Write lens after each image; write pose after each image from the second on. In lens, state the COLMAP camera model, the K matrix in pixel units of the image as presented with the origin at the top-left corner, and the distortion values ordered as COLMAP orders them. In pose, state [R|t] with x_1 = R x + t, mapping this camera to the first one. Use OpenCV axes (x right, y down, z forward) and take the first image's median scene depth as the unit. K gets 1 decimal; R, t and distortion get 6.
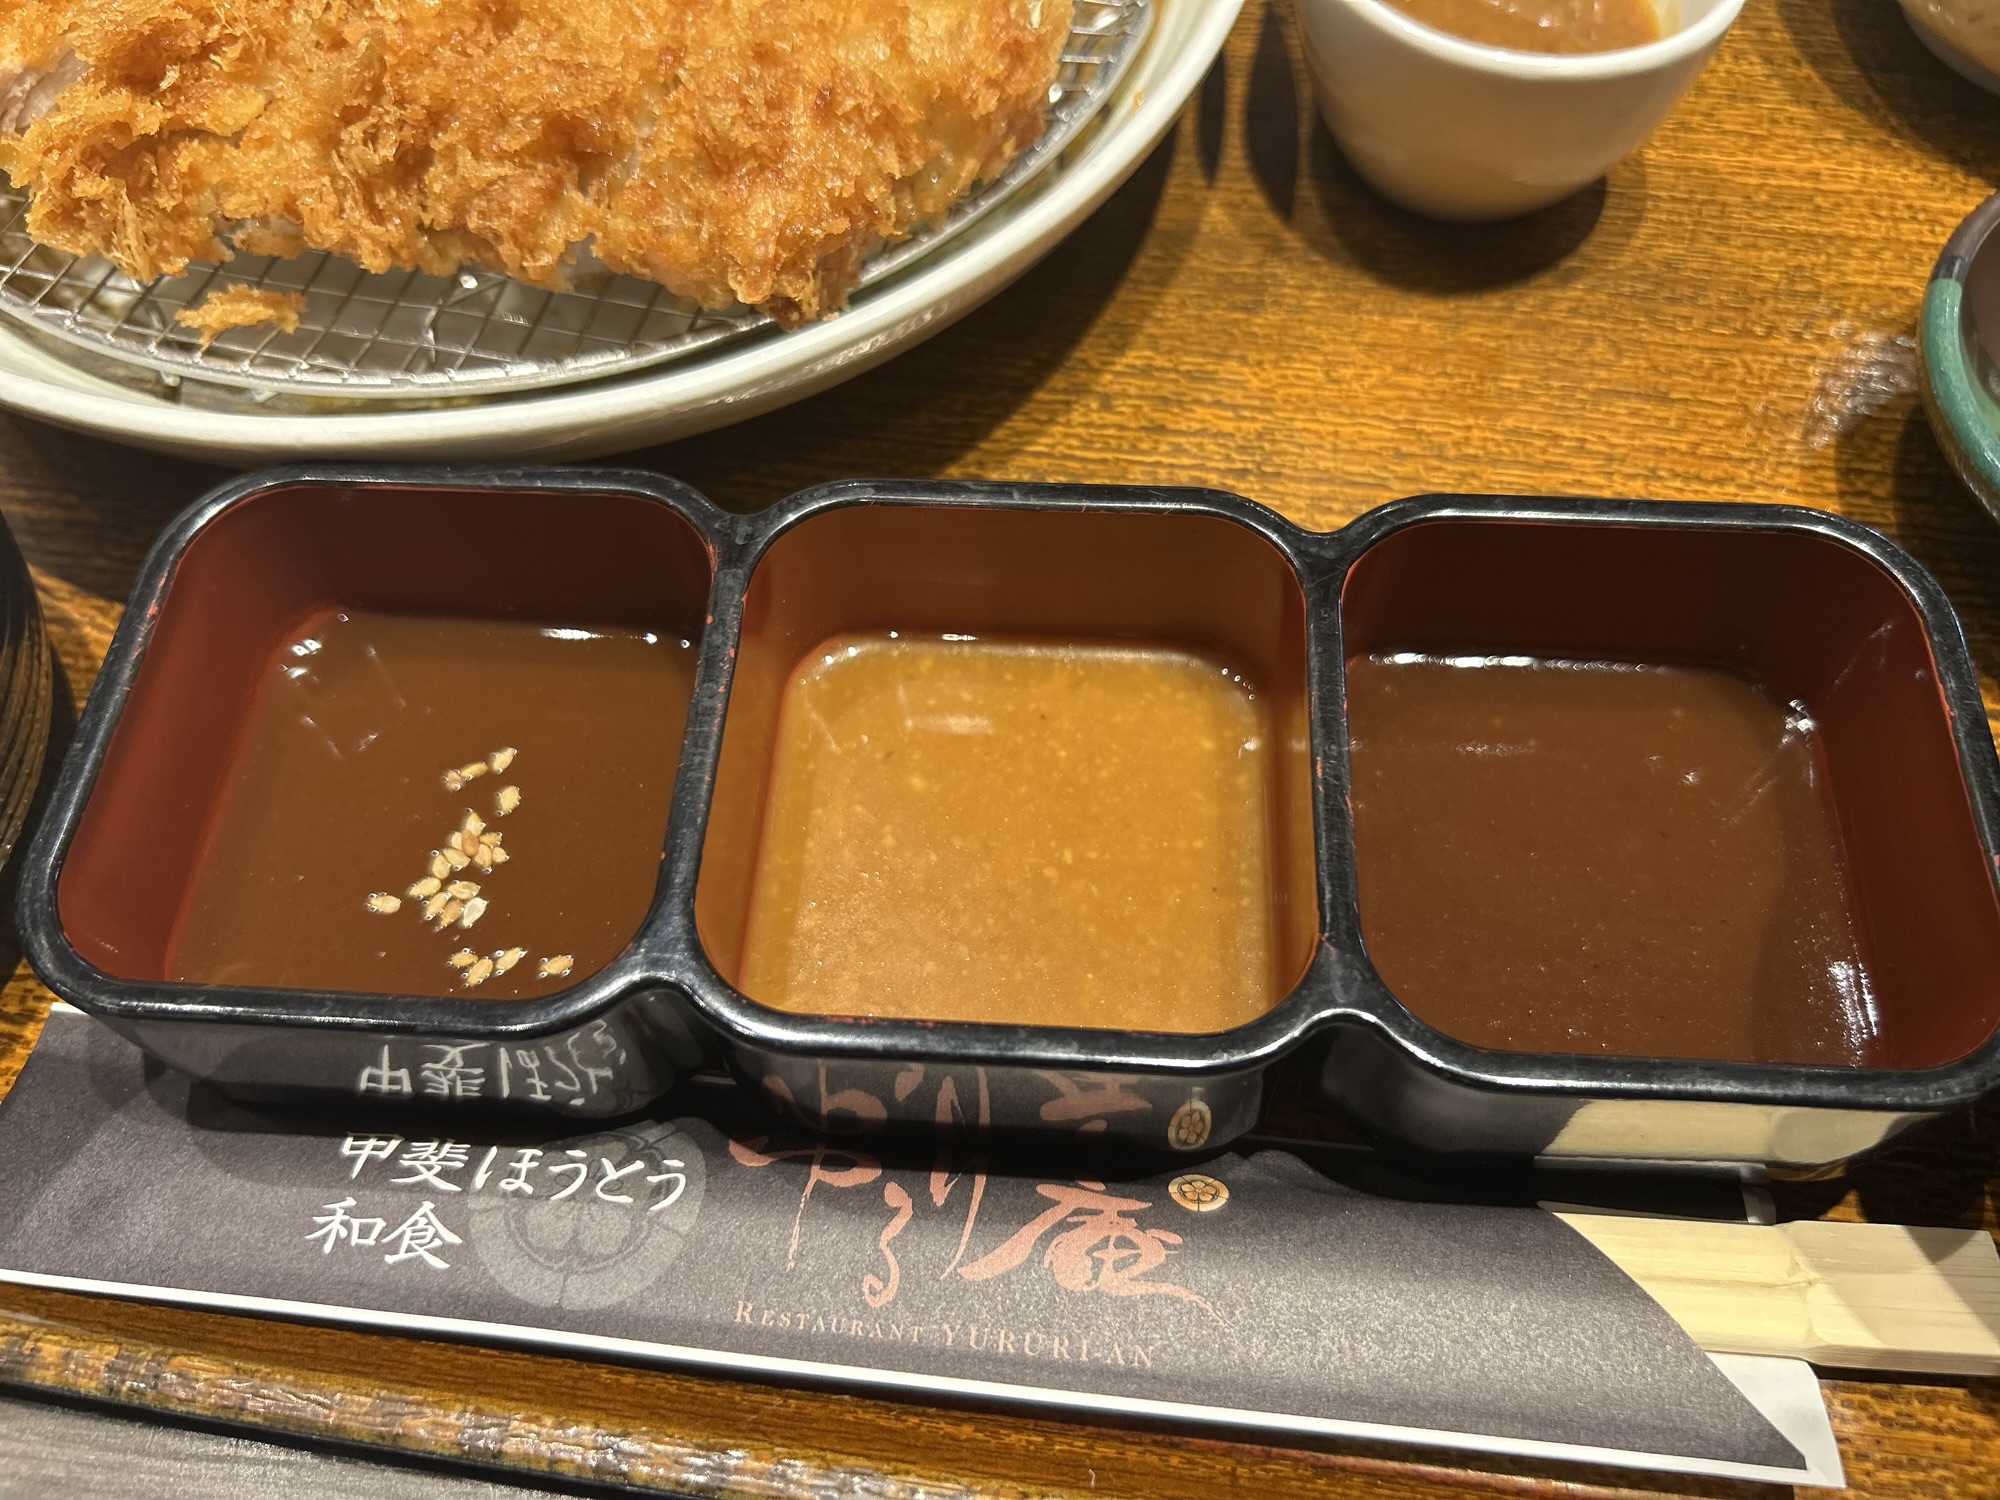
lens RADIAL K [[1587.8, 0, 993.7], [0, 1587.8, 762.3], [0, 0, 1]] dist [-0.006314, -0.006909]
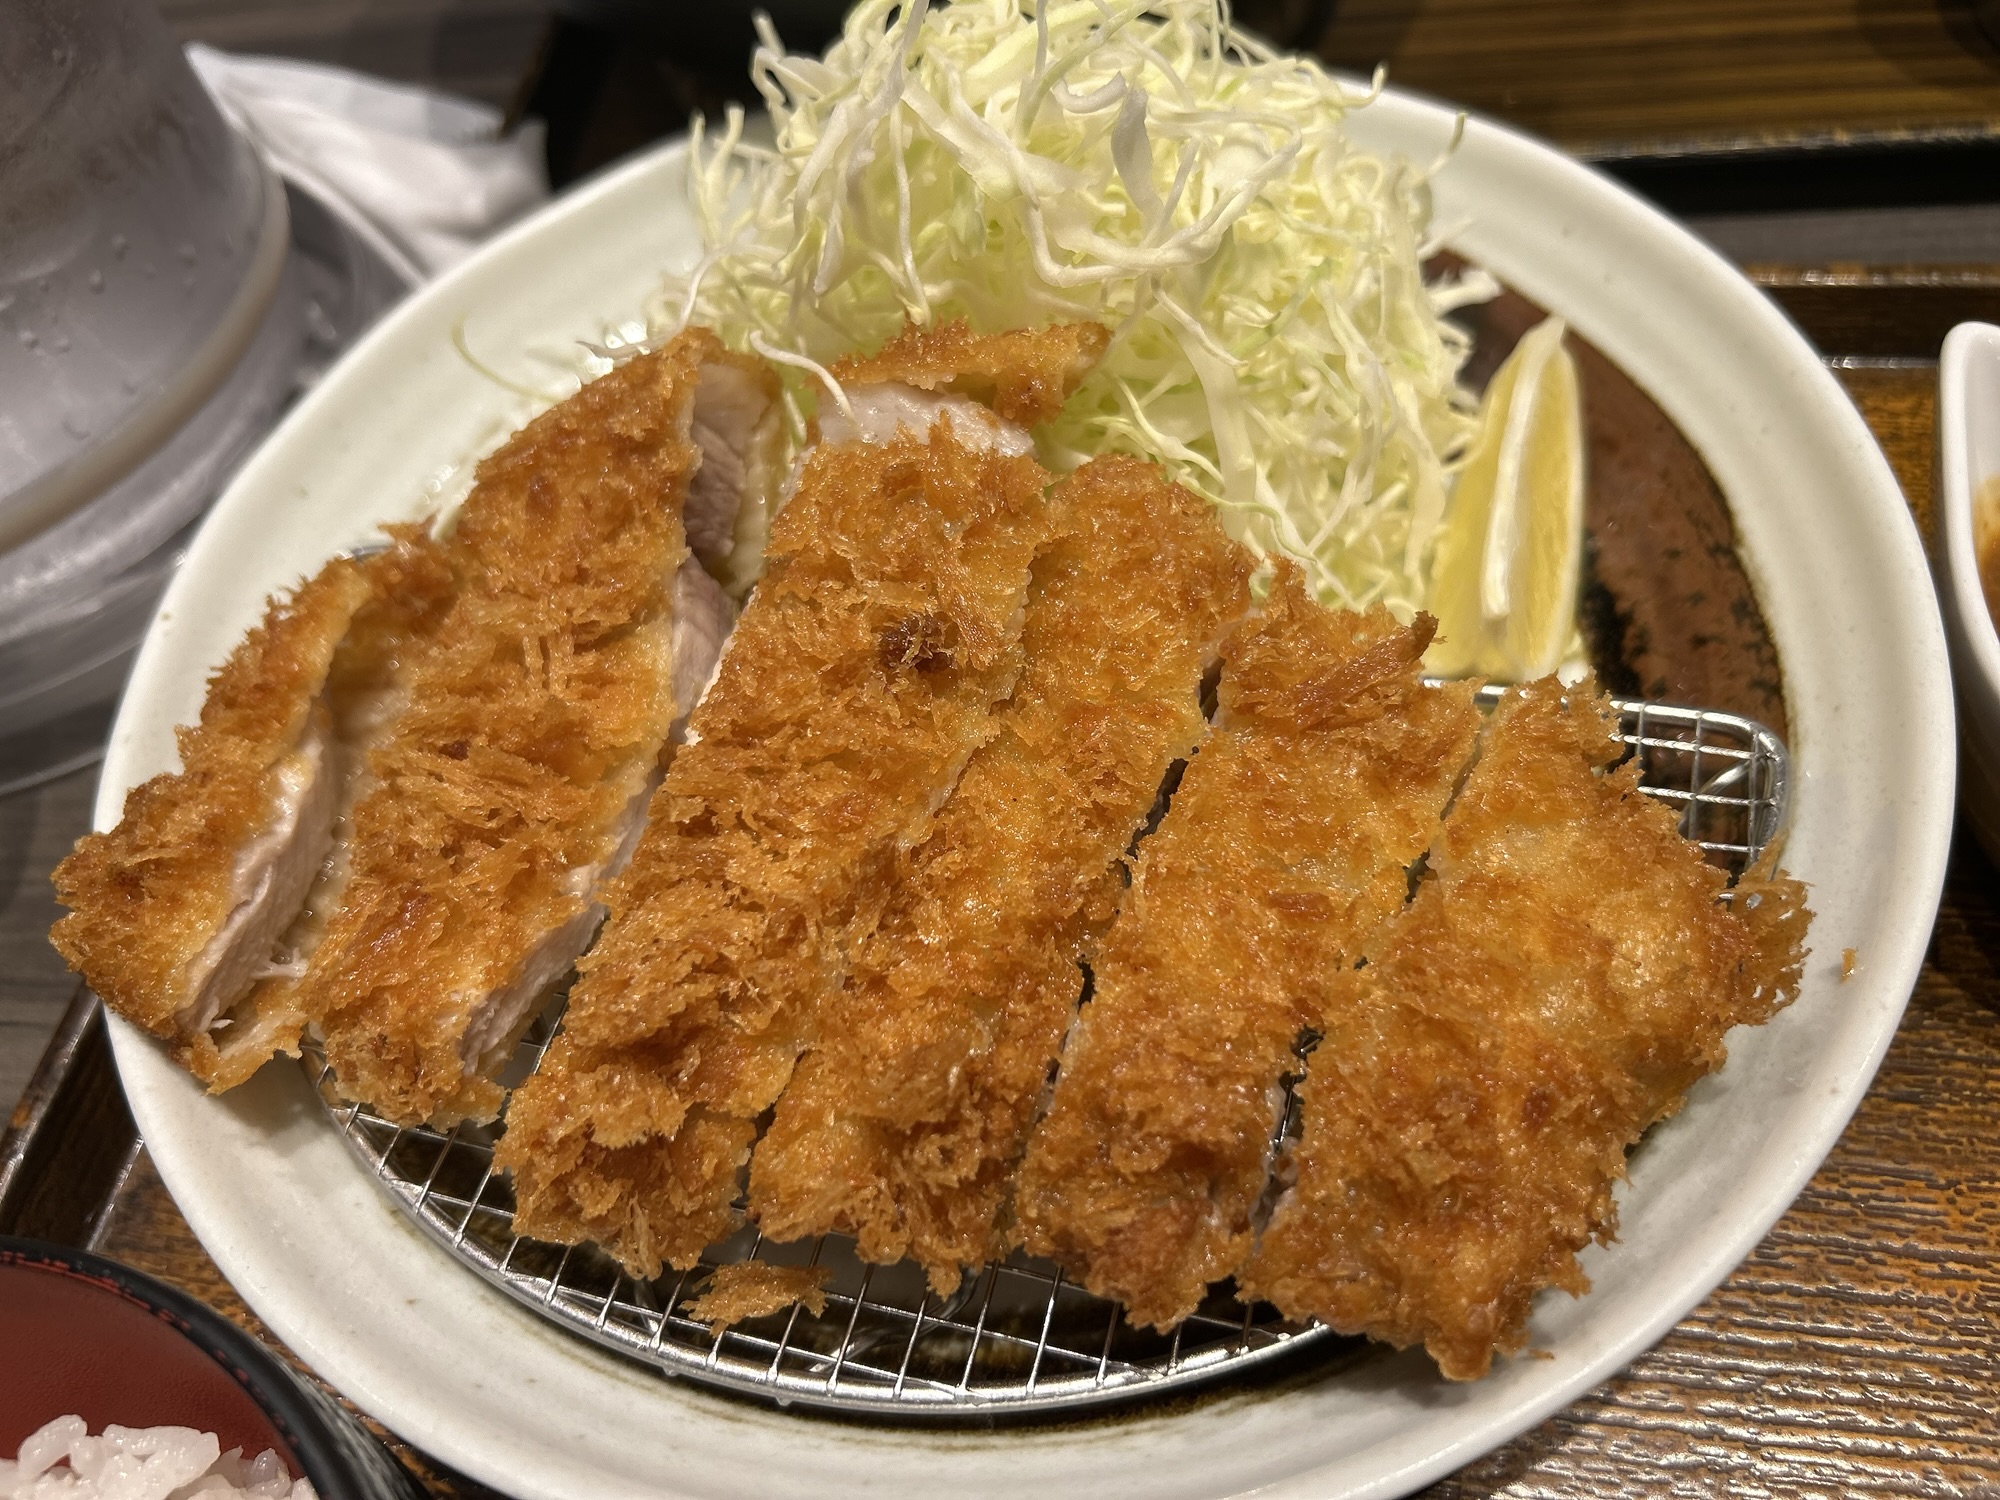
lens RADIAL K [[1587.8, 0, 993.7], [0, 1587.8, 762.3], [0, 0, 1]] dist [-0.006314, -0.006909]
pose [[0.994861, -0.049199, -0.088494, -0.281209], [0.041916, 0.995721, -0.082354, -0.508783], [0.092167, 0.078221, 0.992666, 0.183394]]
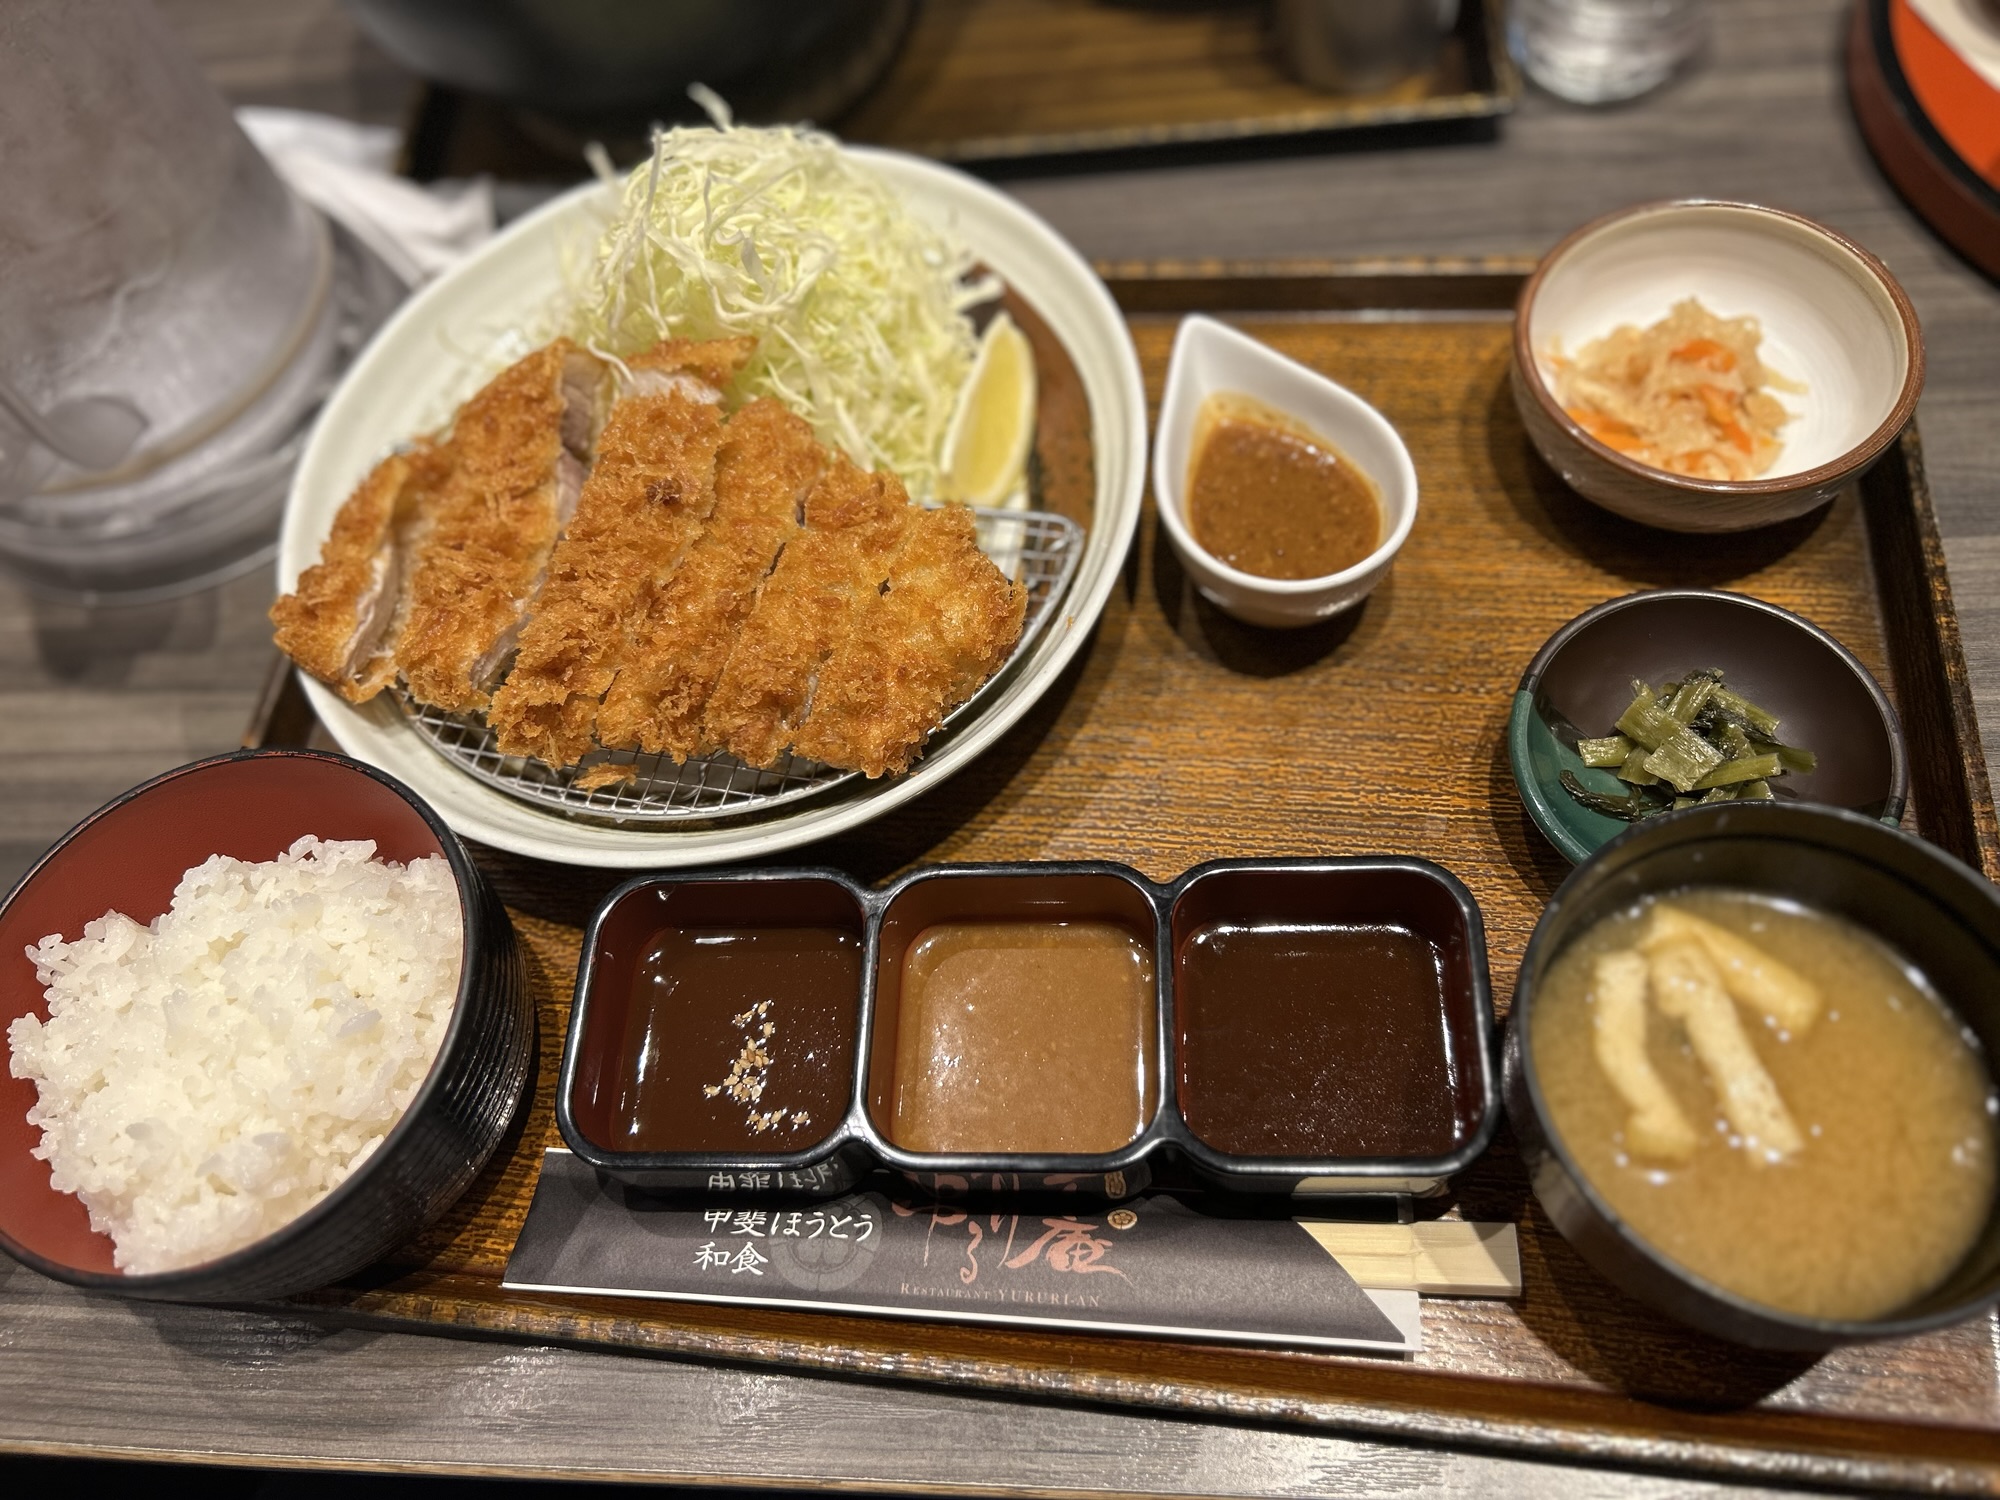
lens RADIAL K [[1569.2, 0, 1000.0], [0, 1569.2, 750.0], [0, 0, 1]] dist [0.132703, -0.383680]
pose [[0.994427, -0.070208, -0.078652, 0.154934], [0.071992, 0.997203, 0.020087, -0.336795], [0.077021, -0.025637, 0.996700, -0.901568]]
